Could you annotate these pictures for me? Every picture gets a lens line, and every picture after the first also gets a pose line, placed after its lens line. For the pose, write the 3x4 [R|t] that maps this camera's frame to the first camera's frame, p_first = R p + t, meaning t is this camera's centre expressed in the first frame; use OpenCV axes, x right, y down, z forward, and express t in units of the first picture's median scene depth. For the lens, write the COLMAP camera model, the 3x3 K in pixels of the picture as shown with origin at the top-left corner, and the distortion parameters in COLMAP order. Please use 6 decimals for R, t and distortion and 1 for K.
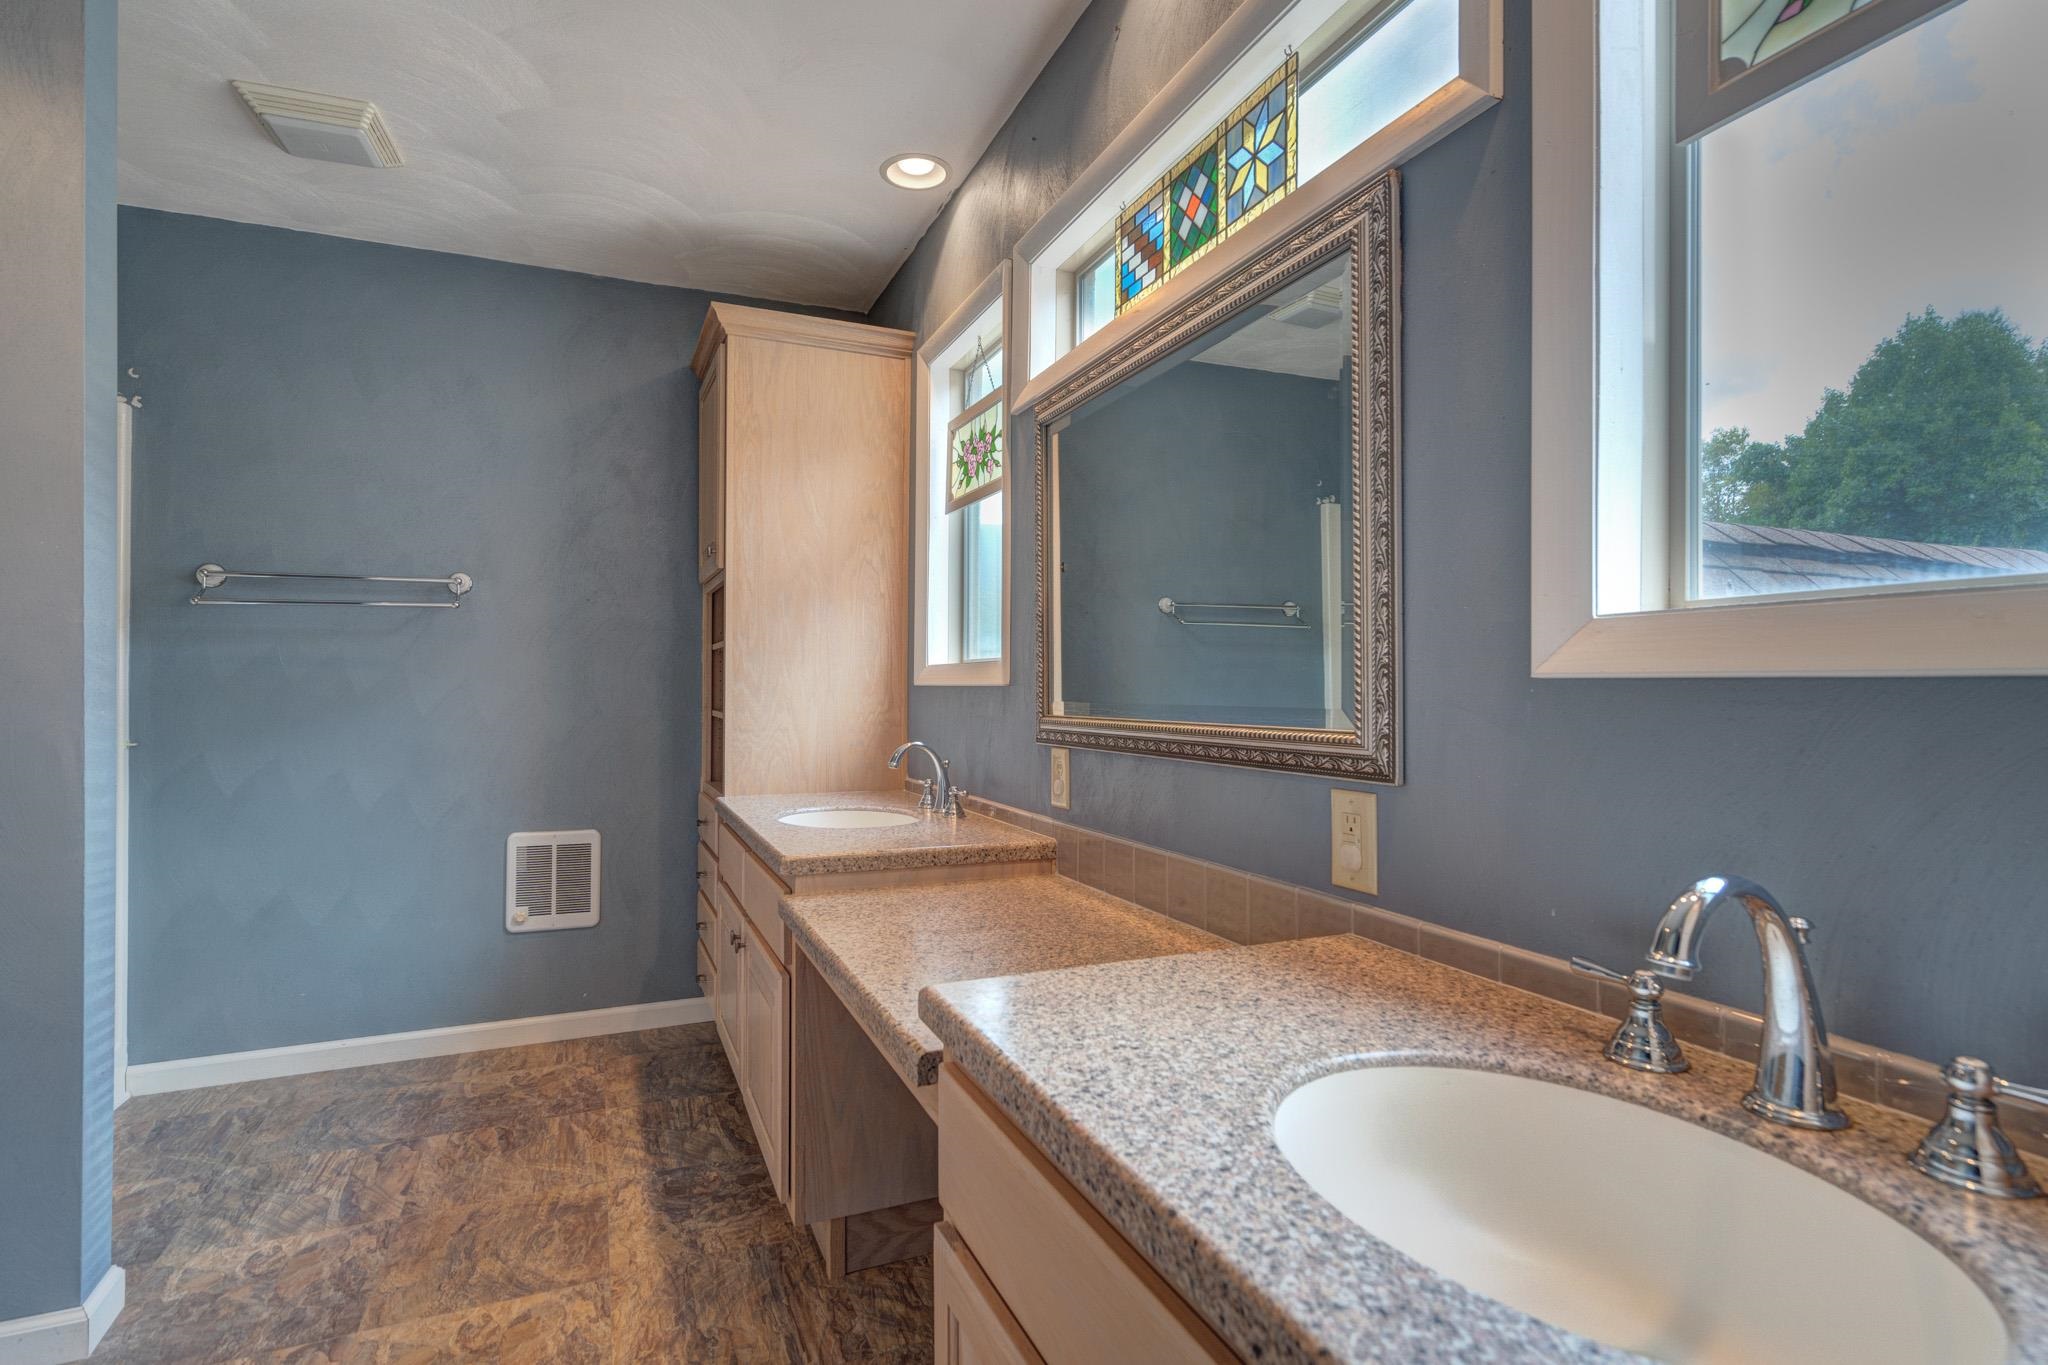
lens RADIAL K [[987.1, 0, 1015.9], [0, 987.1, 687.1], [0, 0, 1]] dist [0.000597, 0.002353]
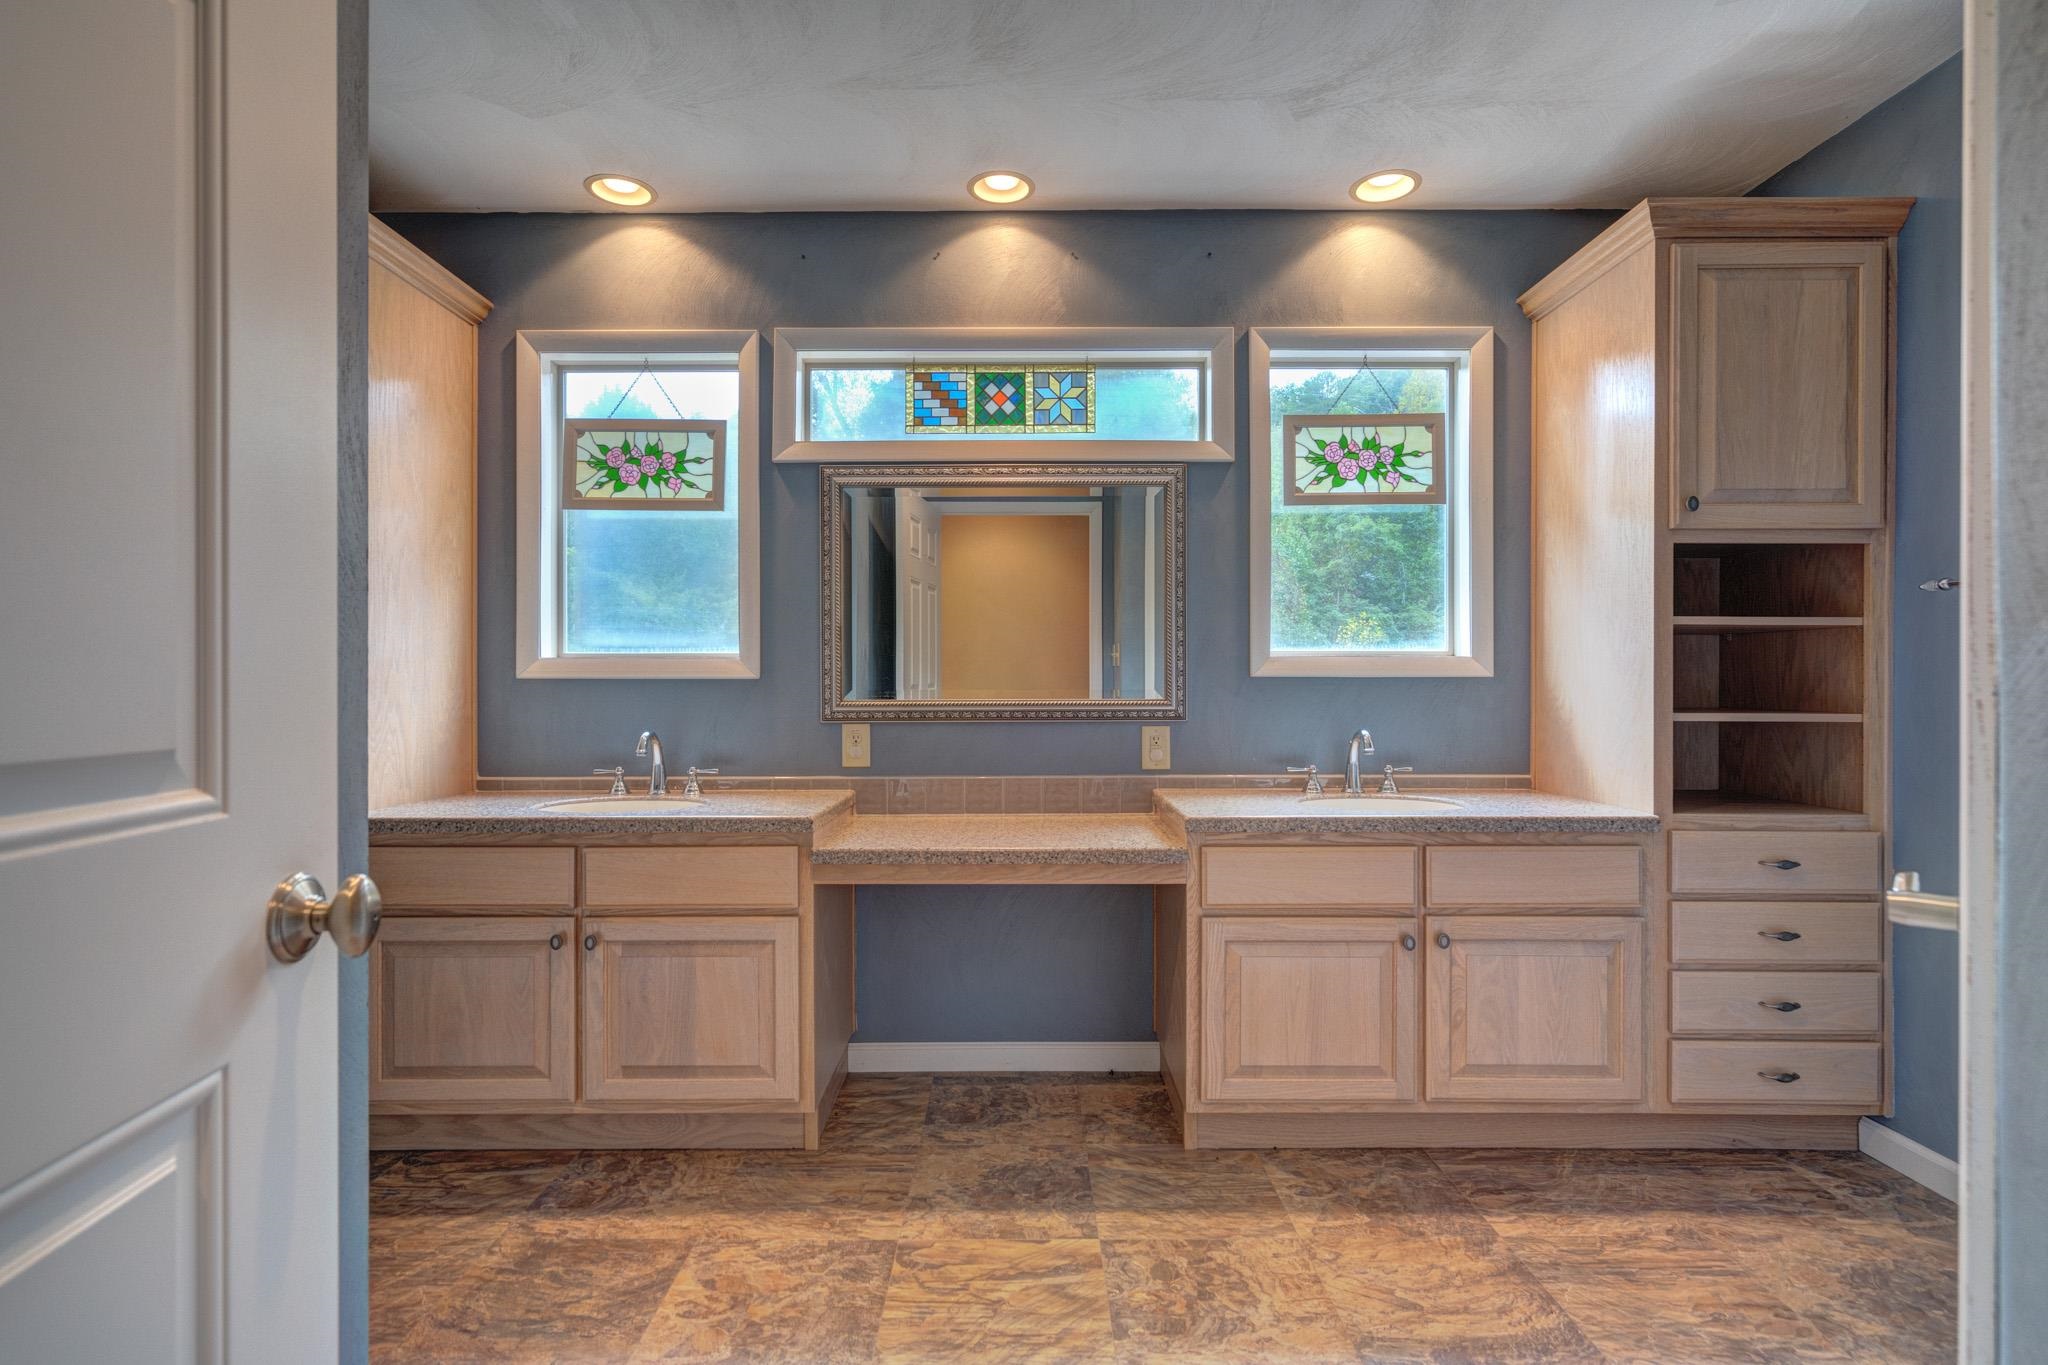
lens RADIAL K [[987.1, 0, 1015.9], [0, 987.1, 687.1], [0, 0, 1]] dist [0.000597, 0.002353]
pose [[0.393799, -0.011914, 0.919119, -1.273140], [-0.000016, 0.999916, 0.012968, -0.009201], [-0.919196, -0.005121, 0.393766, 0.276668]]
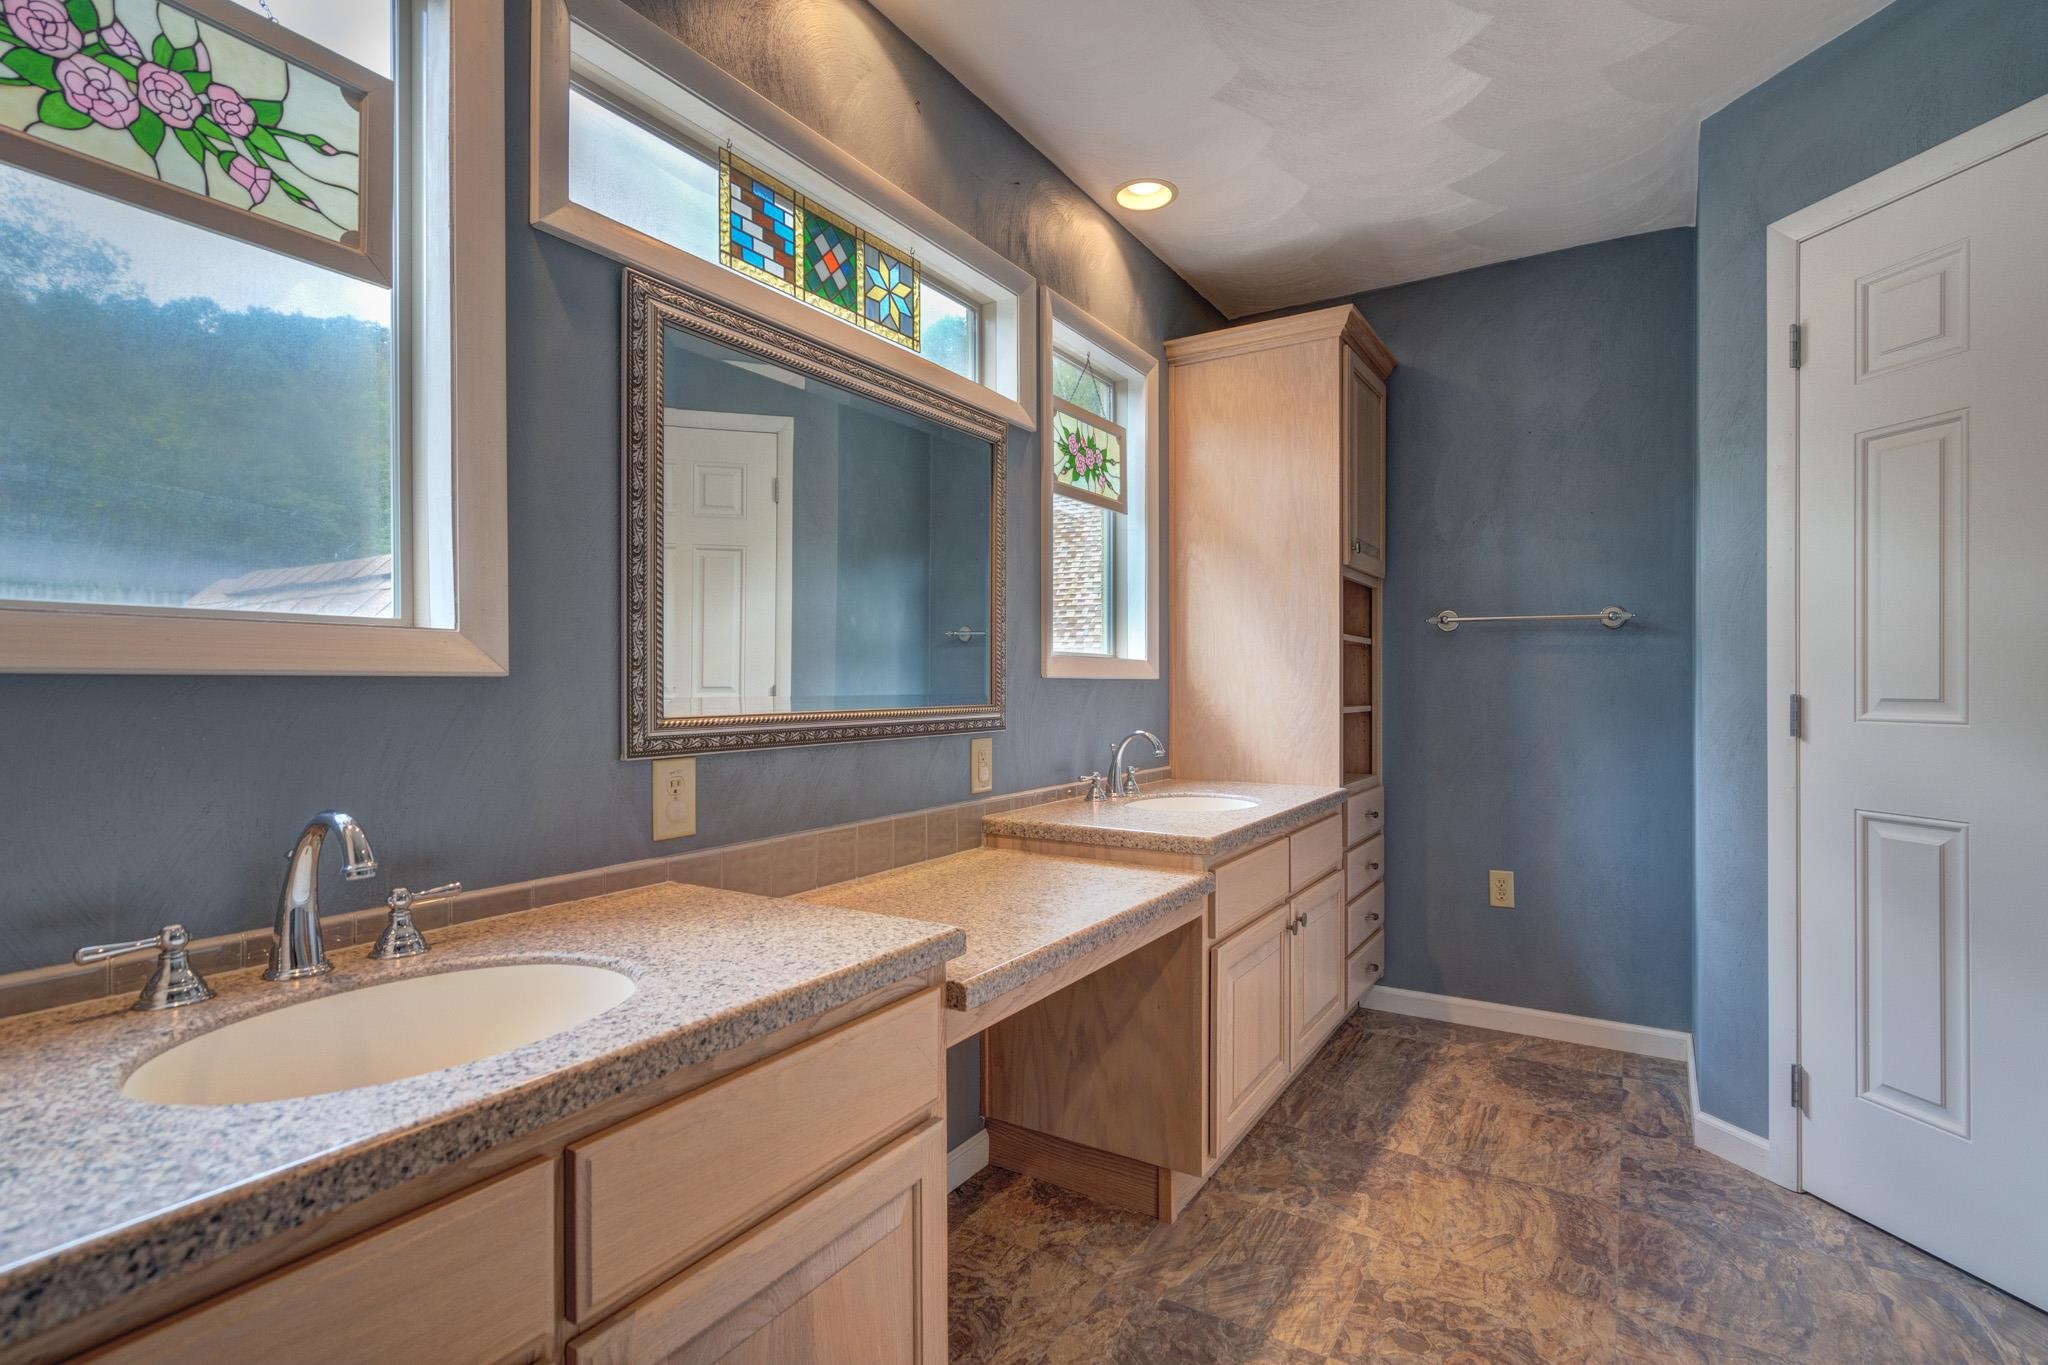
lens RADIAL K [[987.1, 0, 1015.9], [0, 987.1, 687.1], [0, 0, 1]] dist [0.000597, 0.002353]
pose [[-0.570078, -0.004106, 0.821580, -0.816718], [-0.002017, 0.999991, 0.003599, 0.002937], [-0.821588, 0.000395, -0.570082, 1.359726]]
